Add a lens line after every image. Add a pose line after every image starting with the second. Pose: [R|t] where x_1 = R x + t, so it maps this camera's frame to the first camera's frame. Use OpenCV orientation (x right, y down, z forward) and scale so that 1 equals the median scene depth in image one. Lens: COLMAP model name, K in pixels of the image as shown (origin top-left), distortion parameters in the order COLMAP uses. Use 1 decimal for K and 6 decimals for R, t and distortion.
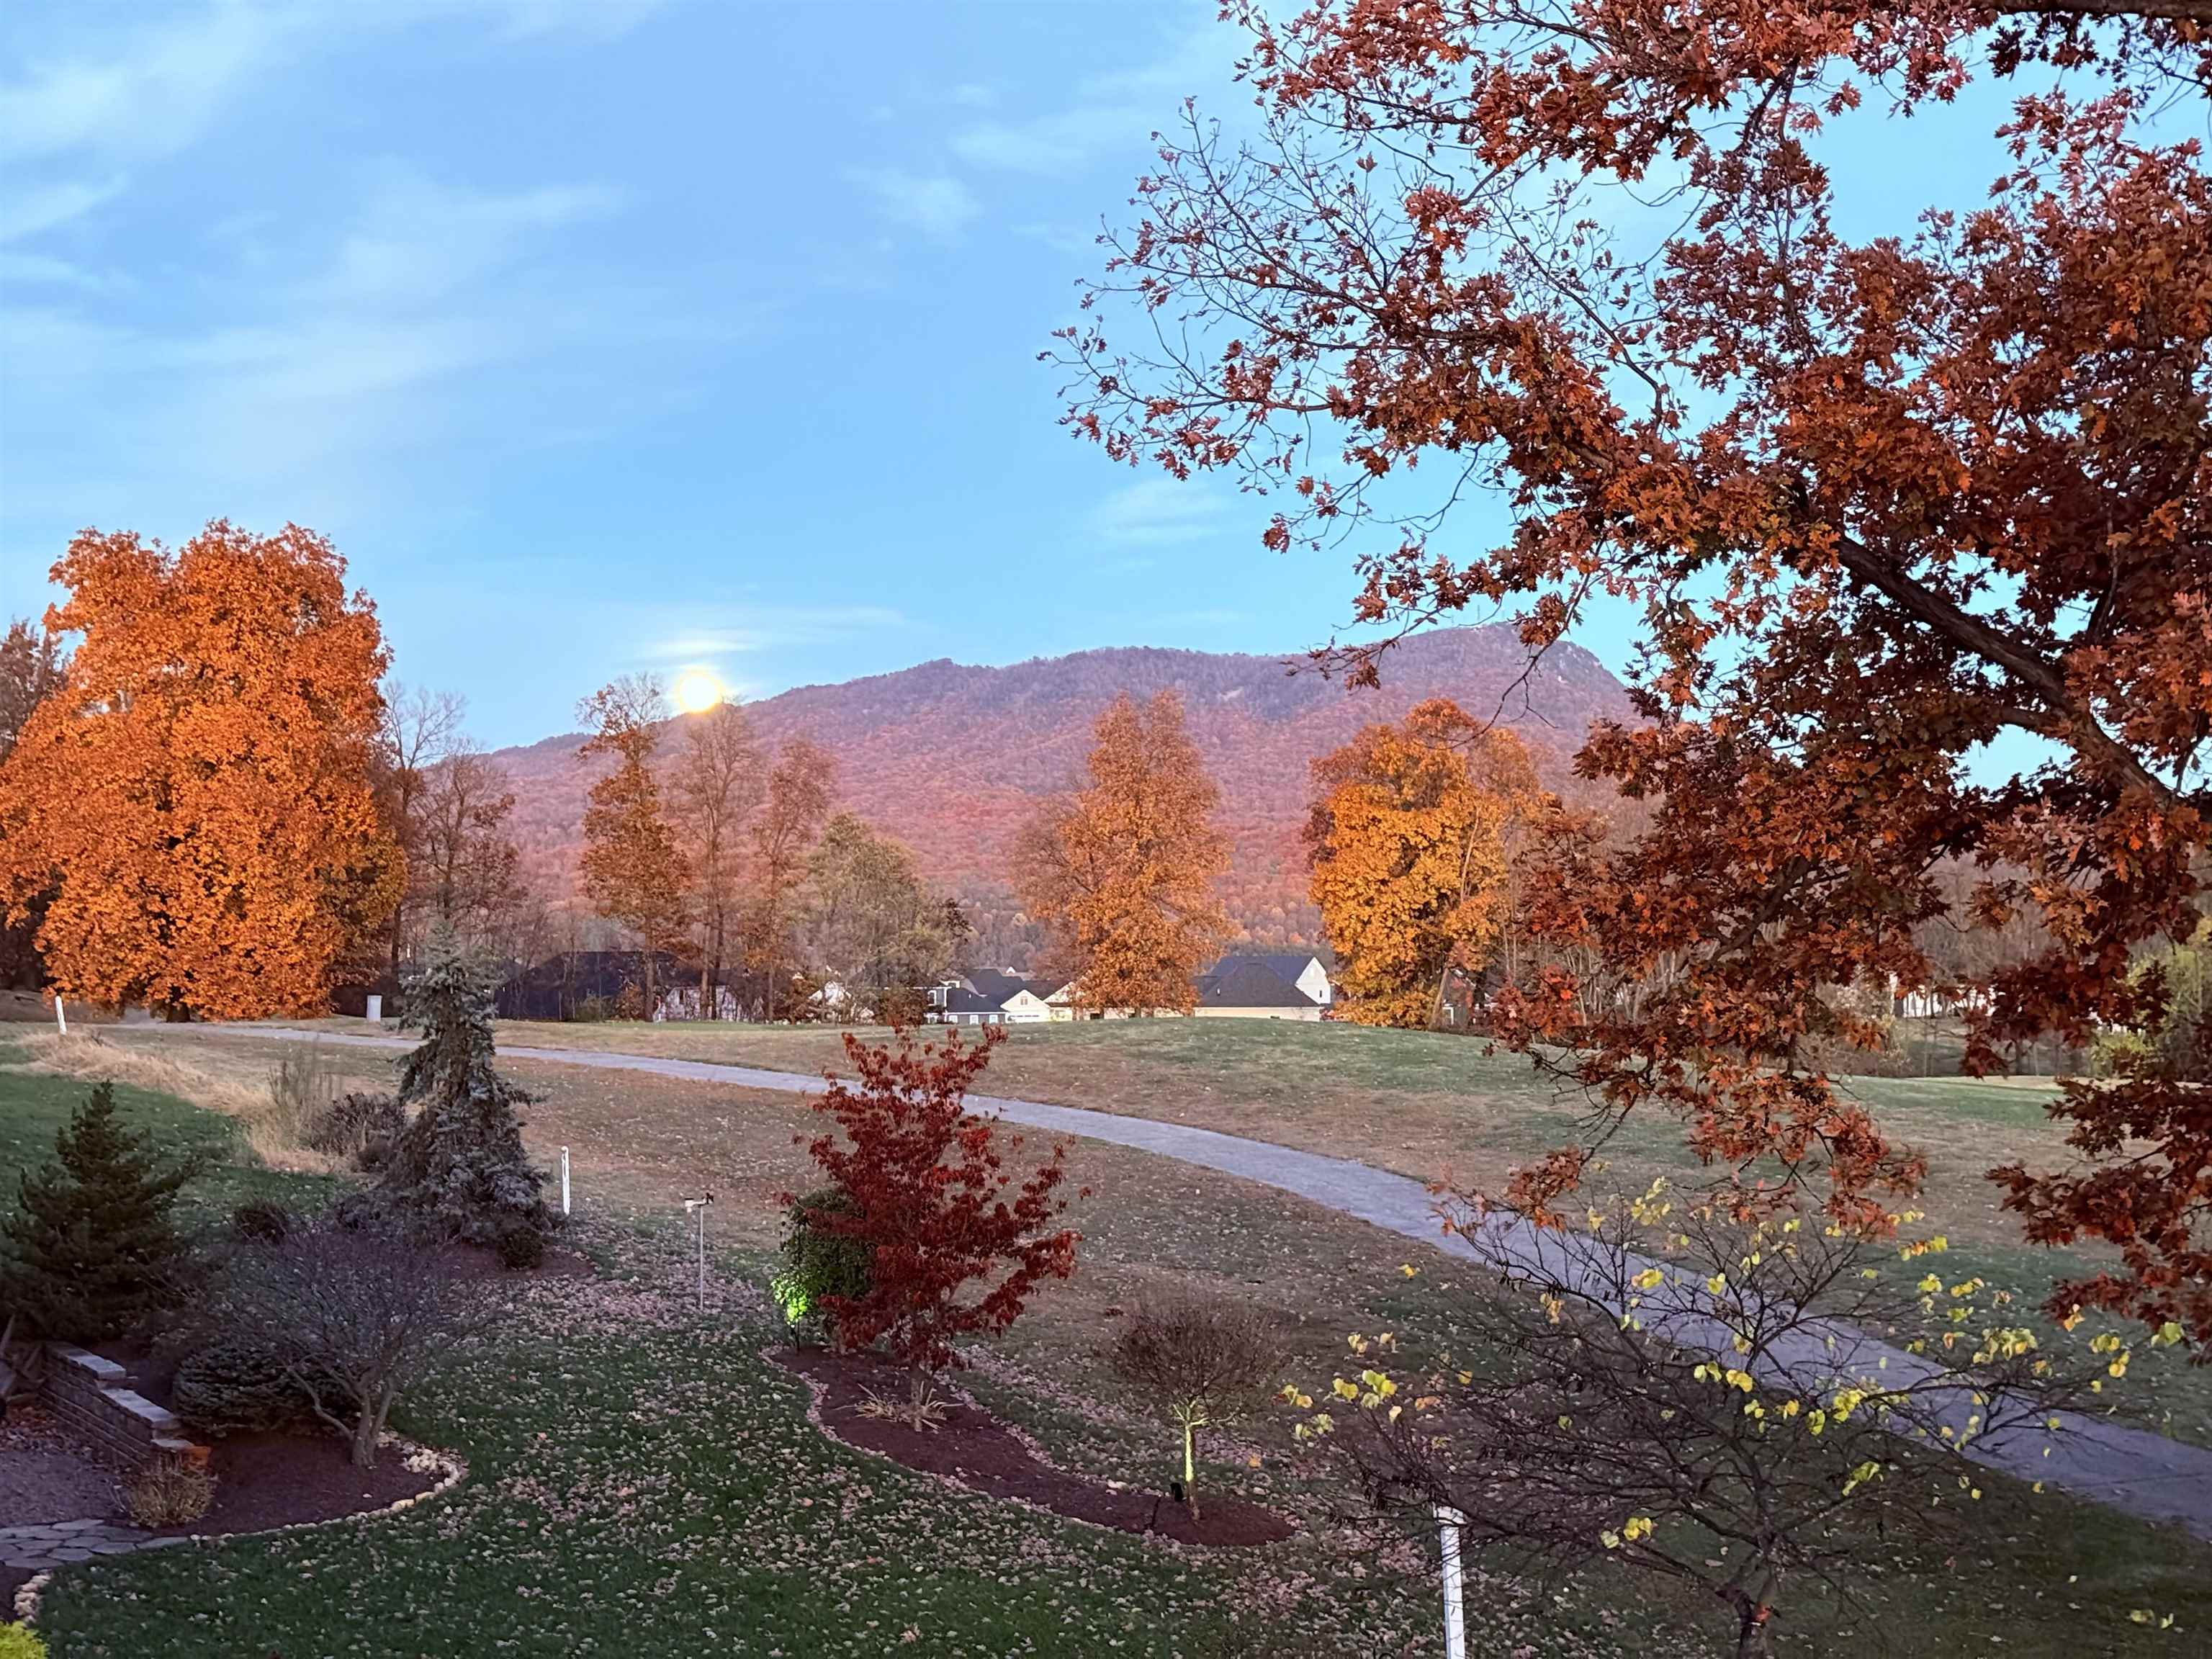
lens RADIAL K [[3043.1, 0, 1174.2], [0, 3043.1, 852.3], [0, 0, 1]] dist [0.005828, 0.000000]
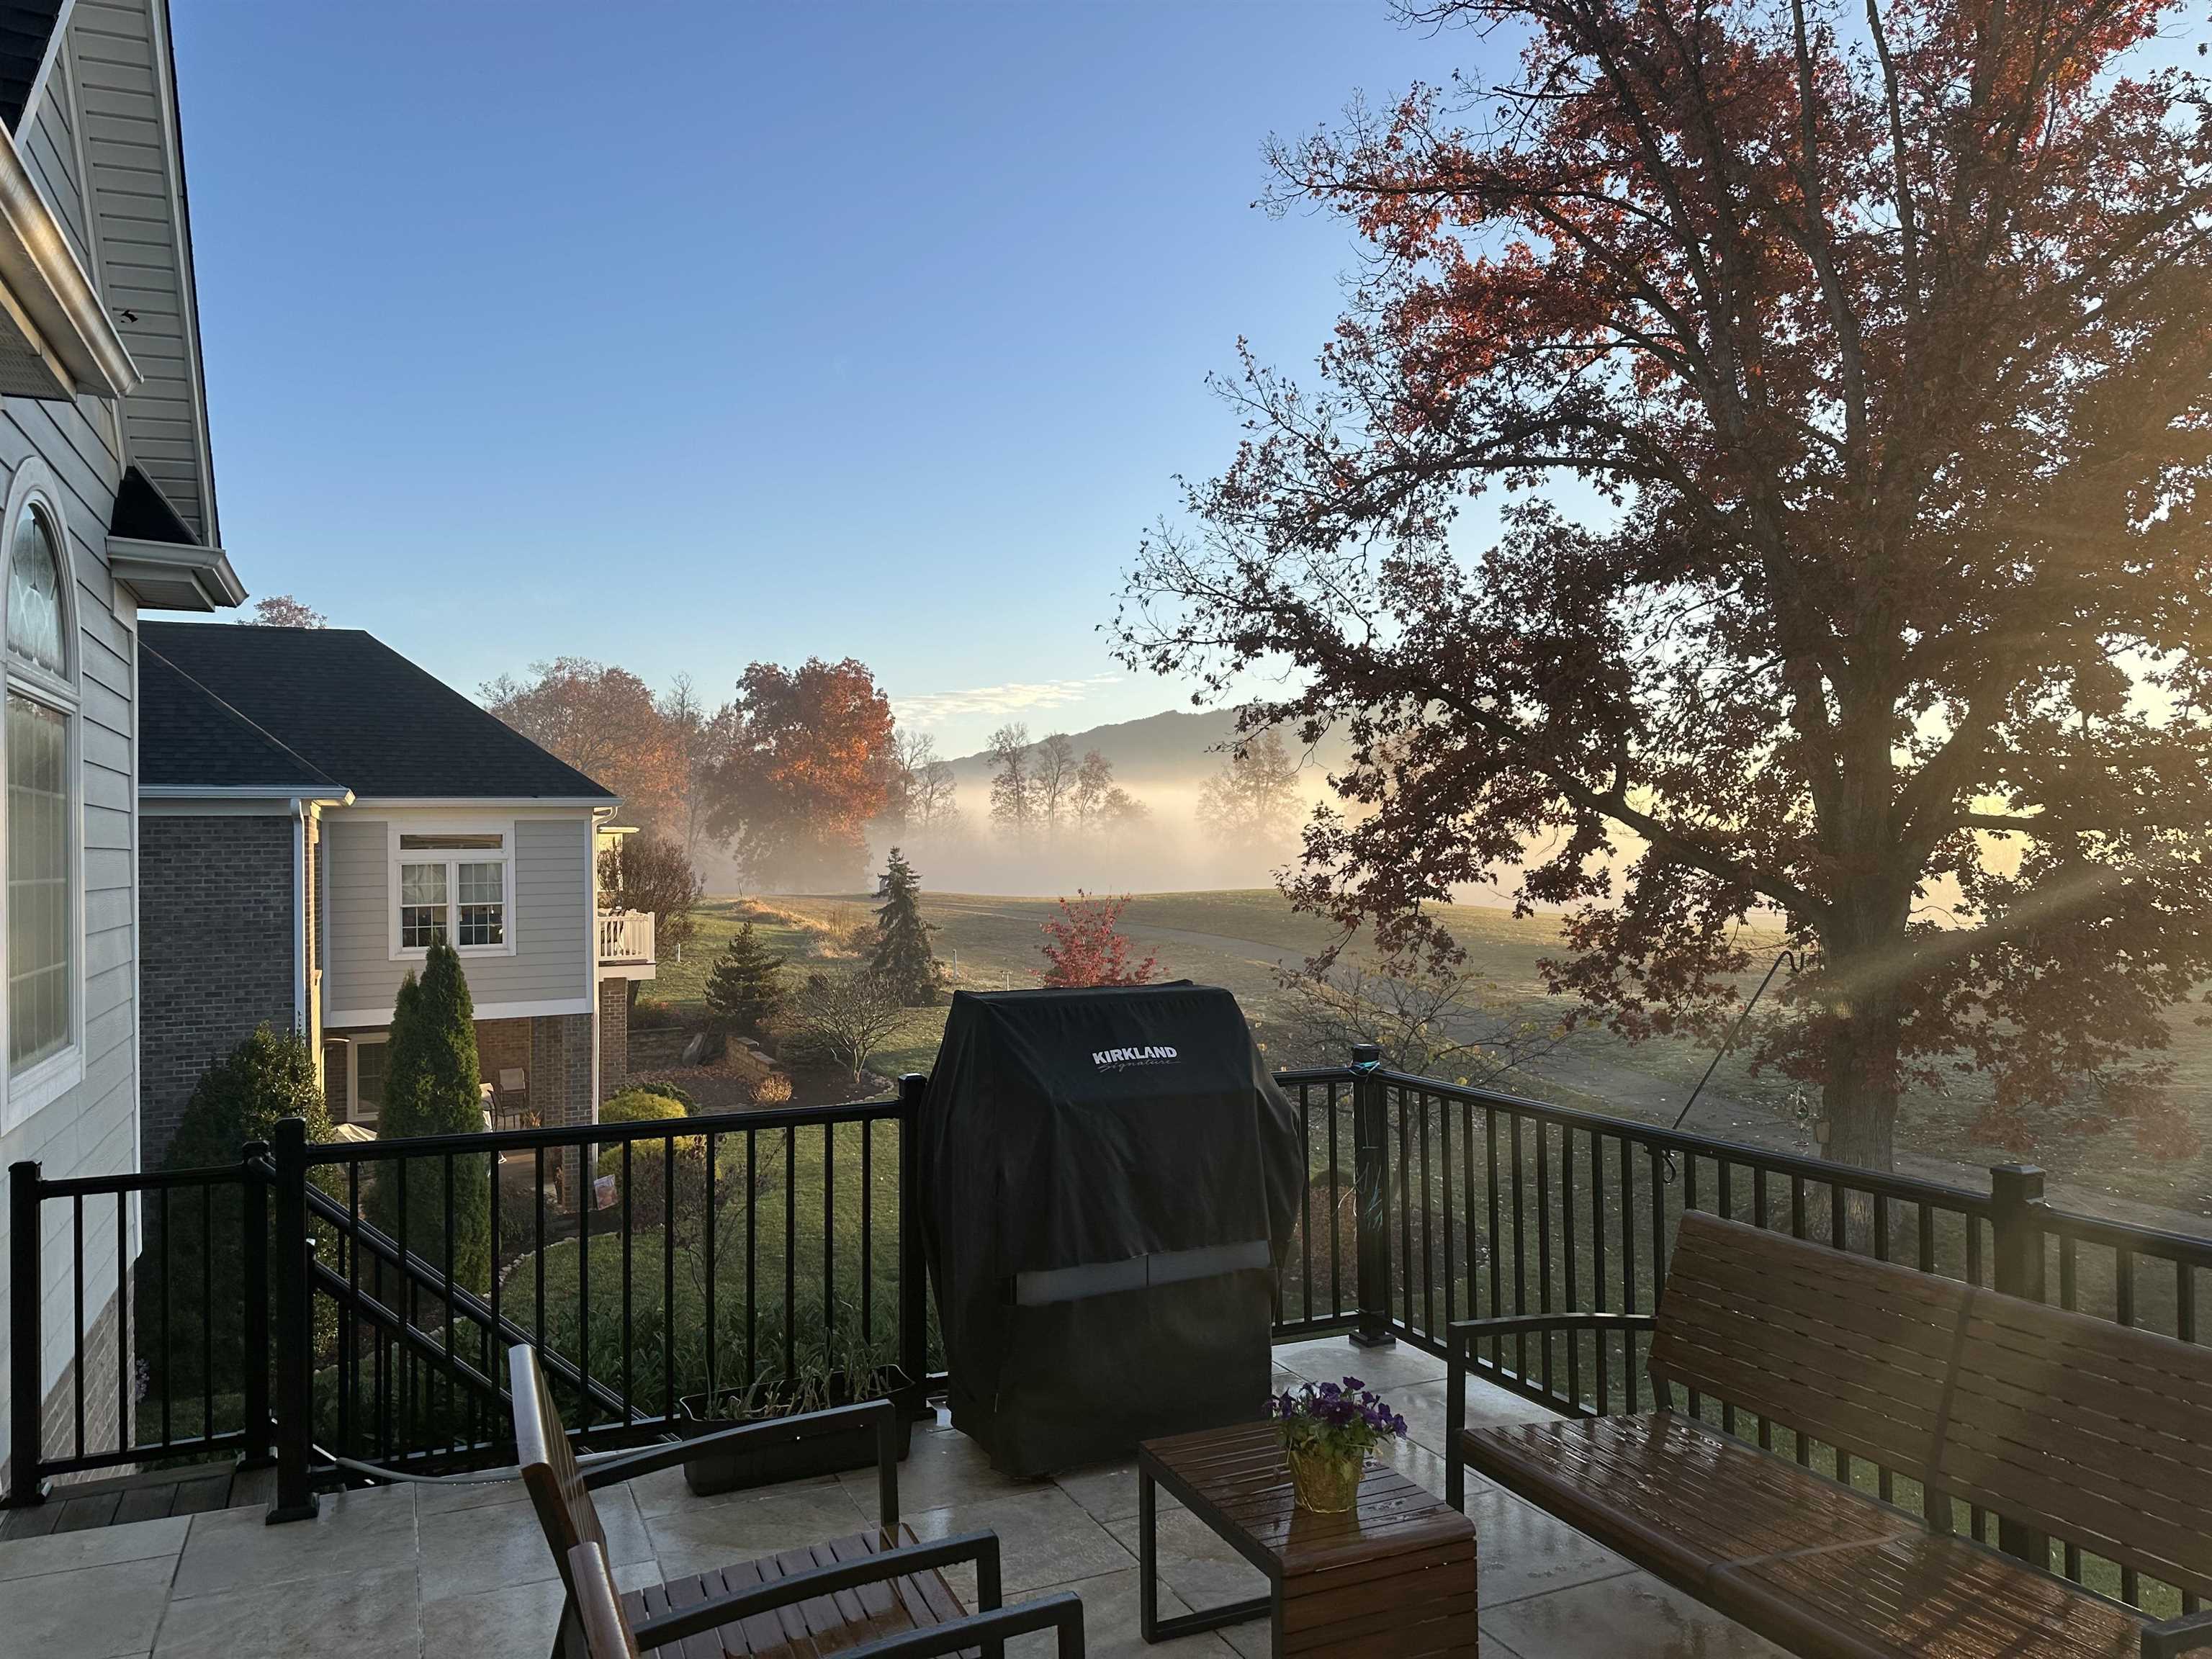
lens RADIAL K [[1556.6, 0, 1119.1], [0, 1556.6, 820.9], [0, 0, 1]] dist [0.077290, -0.007686]
pose [[0.992766, -0.007626, -0.119825, 0.100372], [0.008949, 0.999905, 0.010501, -0.015028], [0.119734, -0.011498, 0.992739, -0.210082]]
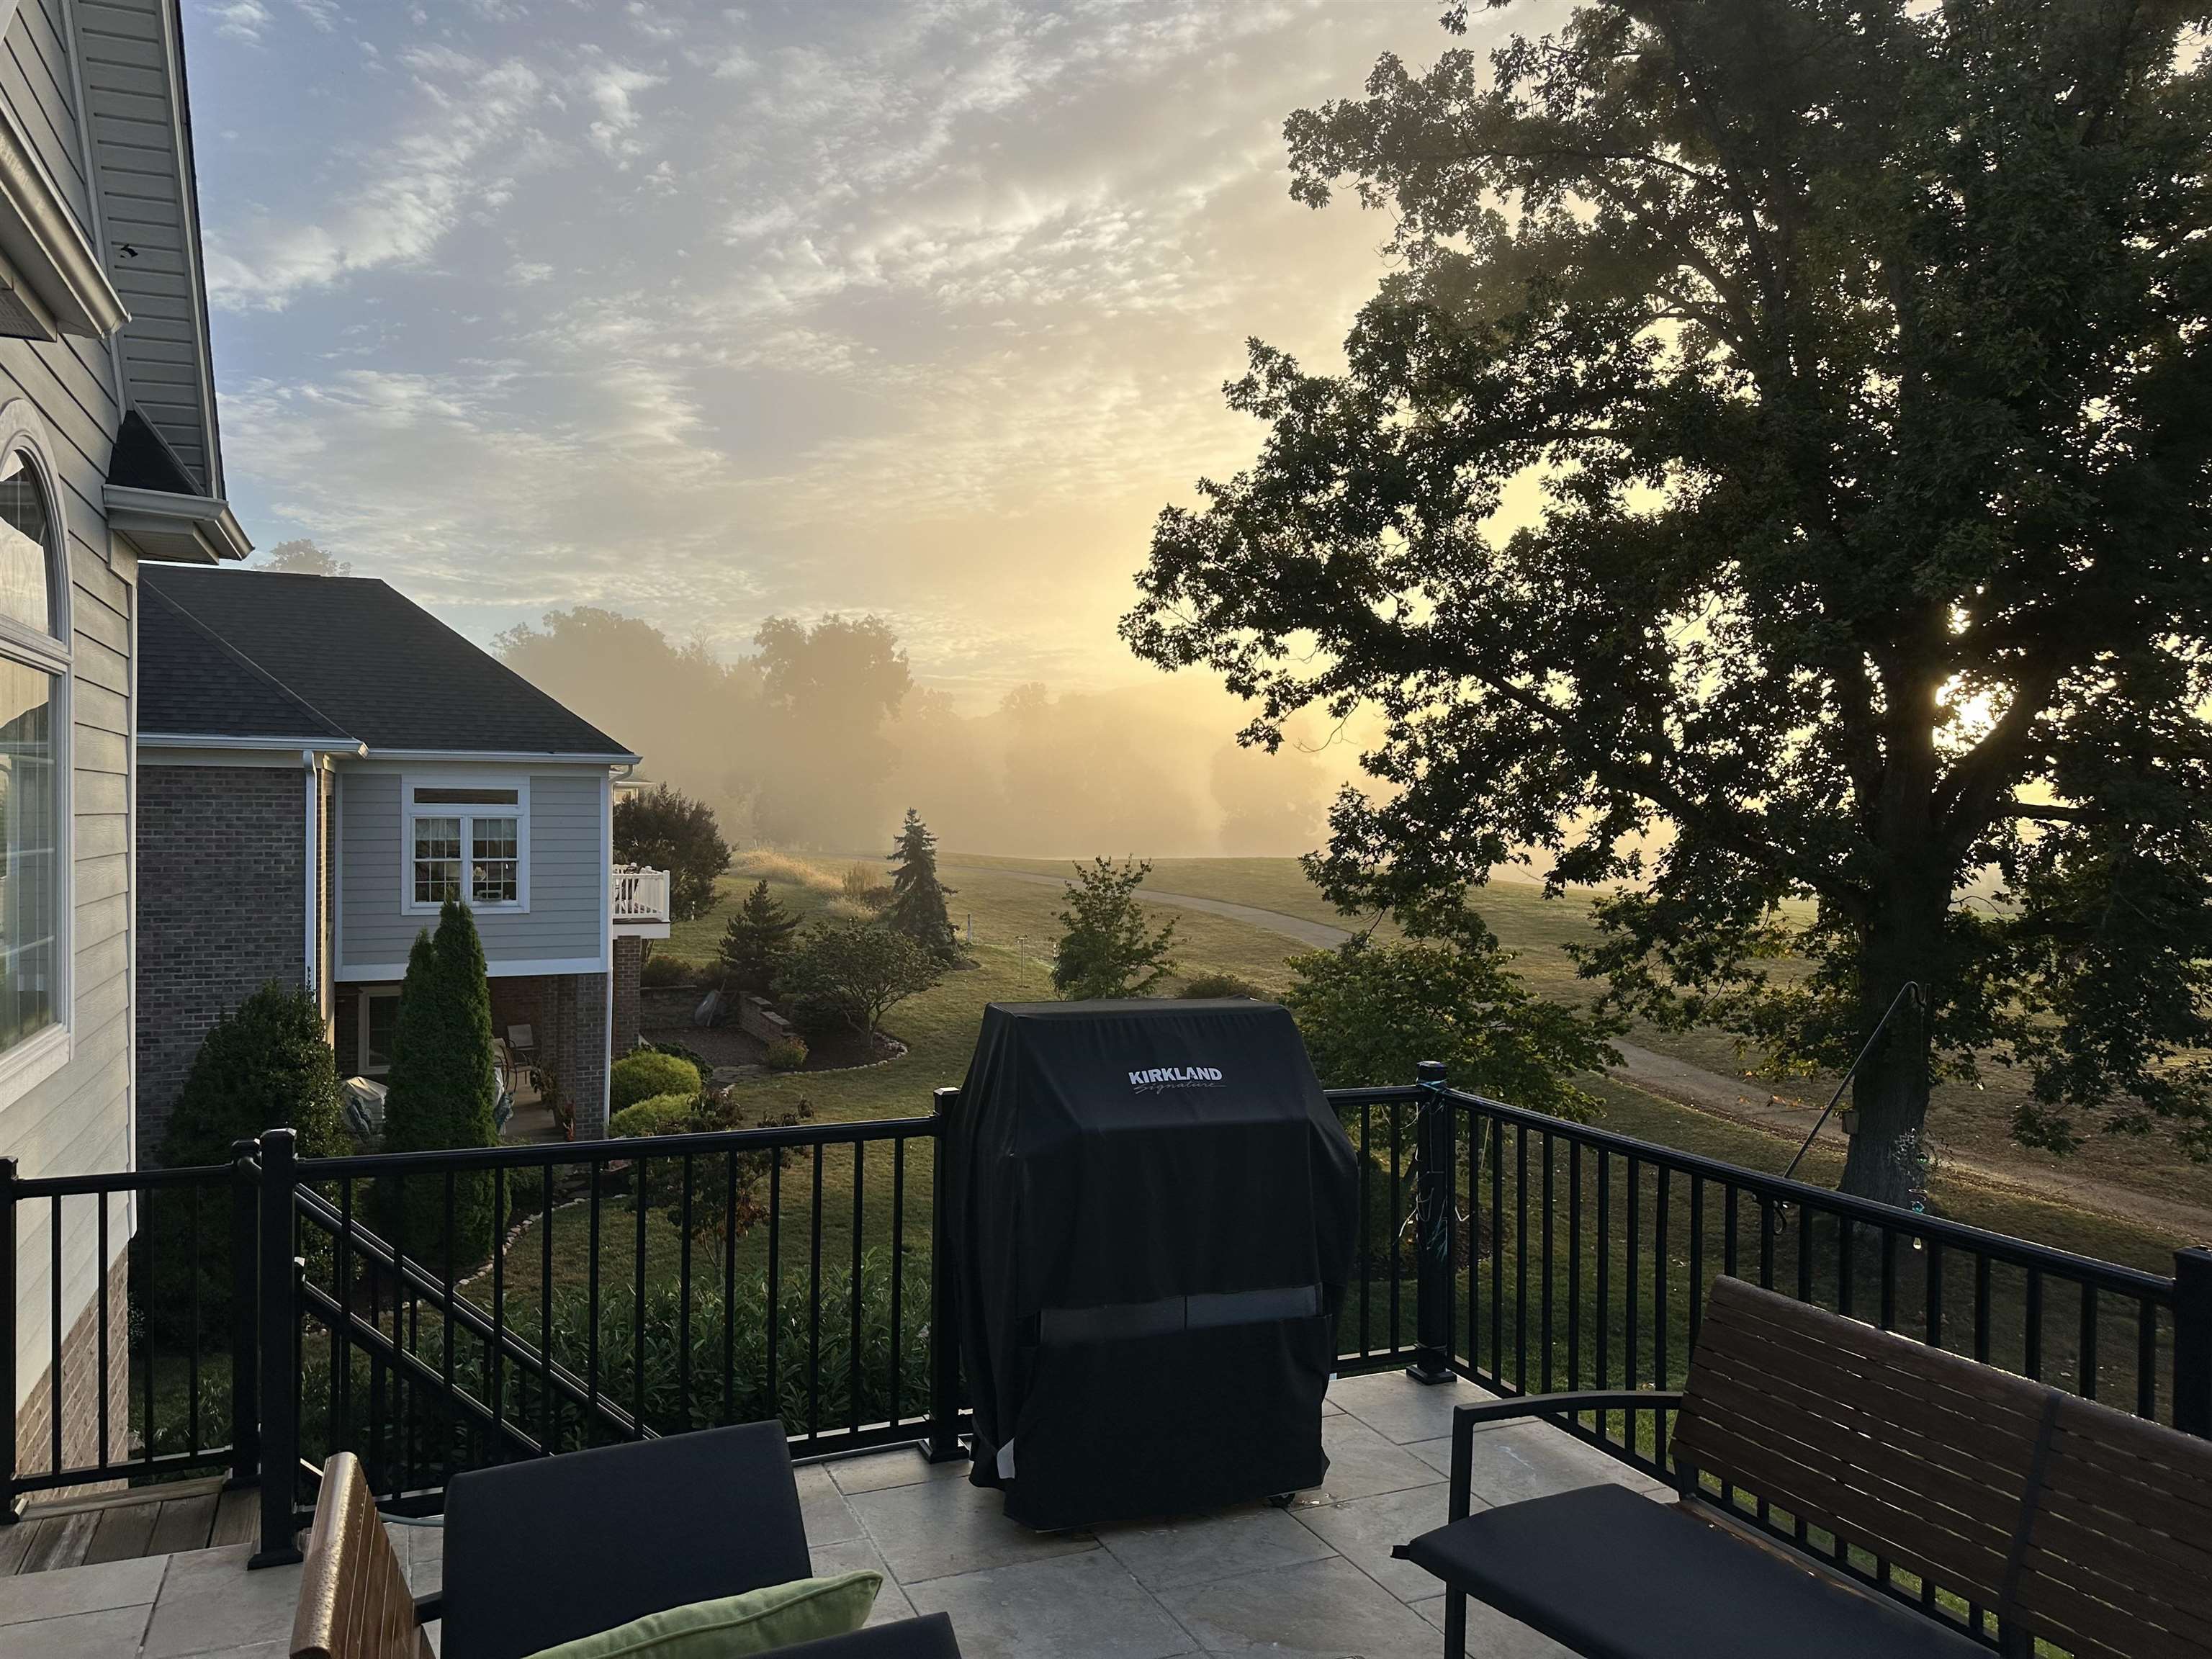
lens RADIAL K [[1556.6, 0, 1122.1], [0, 1556.6, 814.4], [0, 0, 1]] dist [0.077290, -0.007686]
pose [[0.991797, 0.017163, -0.126665, 0.092091], [-0.013357, 0.999435, 0.030835, -0.019969], [0.127122, -0.028890, 0.991466, -0.193764]]
